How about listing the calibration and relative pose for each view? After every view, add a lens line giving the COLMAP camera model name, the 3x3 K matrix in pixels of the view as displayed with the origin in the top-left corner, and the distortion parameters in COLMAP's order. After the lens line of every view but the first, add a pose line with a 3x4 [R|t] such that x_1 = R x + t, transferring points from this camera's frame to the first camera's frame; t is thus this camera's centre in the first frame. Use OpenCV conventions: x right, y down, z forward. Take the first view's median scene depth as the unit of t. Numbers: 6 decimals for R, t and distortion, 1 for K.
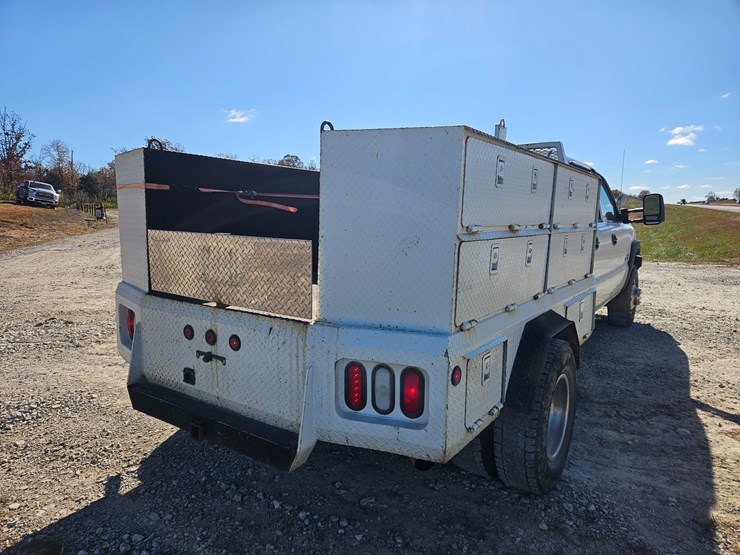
lens RADIAL K [[491.4, 0, 365.0], [0, 491.4, 274.6], [0, 0, 1]] dist [0.071140, -0.059600]
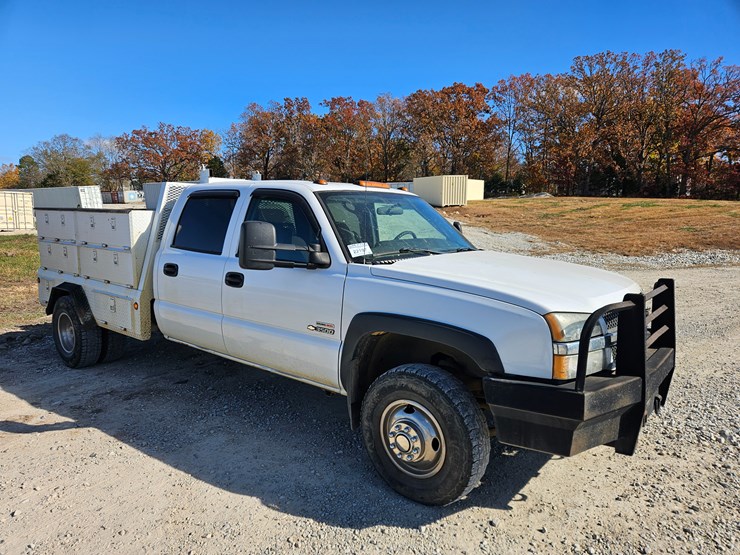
lens RADIAL K [[491.4, 0, 359.7], [0, 491.4, 284.6], [0, 0, 1]] dist [0.071140, -0.059600]
pose [[-0.078230, 0.127187, -0.988789, 2.387526], [-0.134191, 0.981459, 0.136860, -0.371363], [0.987863, 0.143393, -0.059712, 2.363088]]
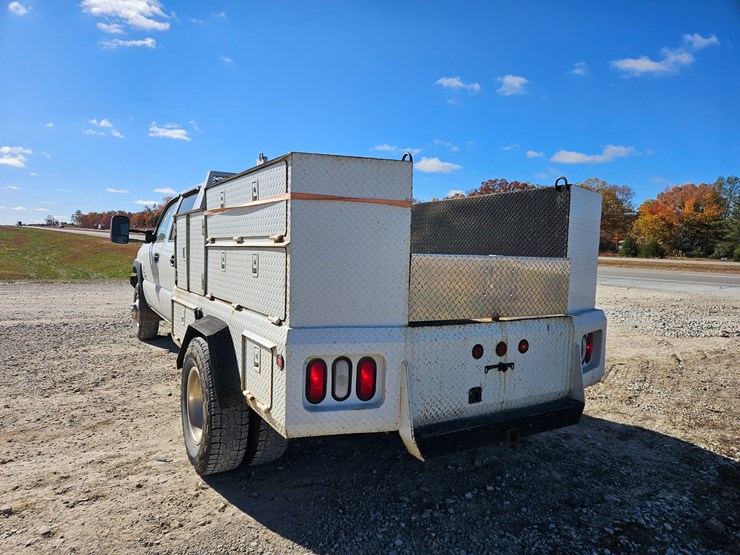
lens RADIAL K [[491.4, 0, 360.2], [0, 491.4, 280.3], [0, 0, 1]] dist [0.071140, -0.059600]
pose [[0.406814, -0.061490, 0.911439, -1.258235], [0.091196, 0.995482, 0.026455, -0.073776], [-0.908947, 0.072357, 0.410584, 0.717625]]
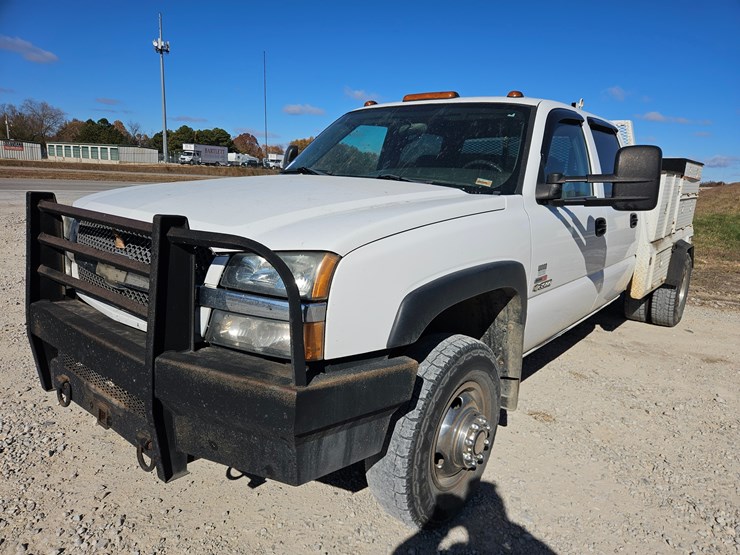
lens RADIAL K [[491.4, 0, 375.5], [0, 491.4, 283.8], [0, 0, 1]] dist [0.071140, -0.059600]
pose [[-0.996493, -0.069096, 0.047192, 0.798936], [-0.049588, 0.941952, 0.332066, -0.441820], [-0.067397, 0.328562, -0.942075, 3.599035]]
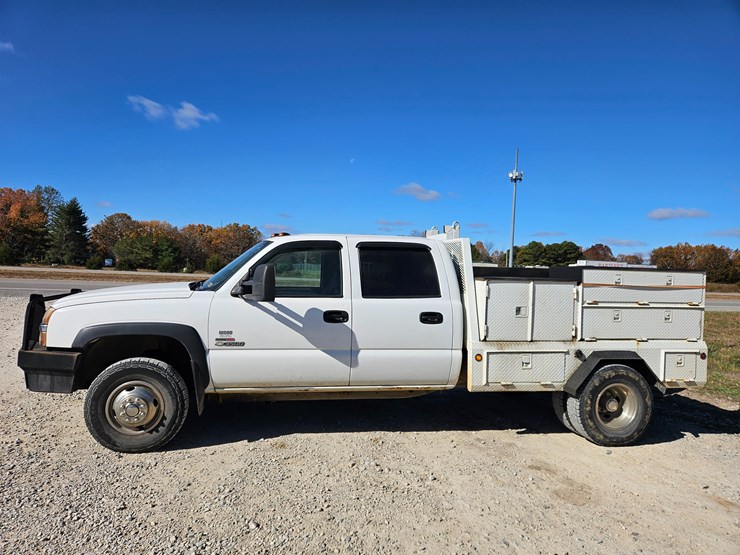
lens RADIAL K [[491.2, 0, 363.0], [0, 491.2, 277.3], [0, 0, 1]] dist [0.066689, -0.053015]
pose [[-0.721464, -0.043068, 0.691111, -0.959018], [0.043495, 0.993274, 0.107304, -0.513661], [-0.691084, 0.107476, -0.714739, 3.512446]]
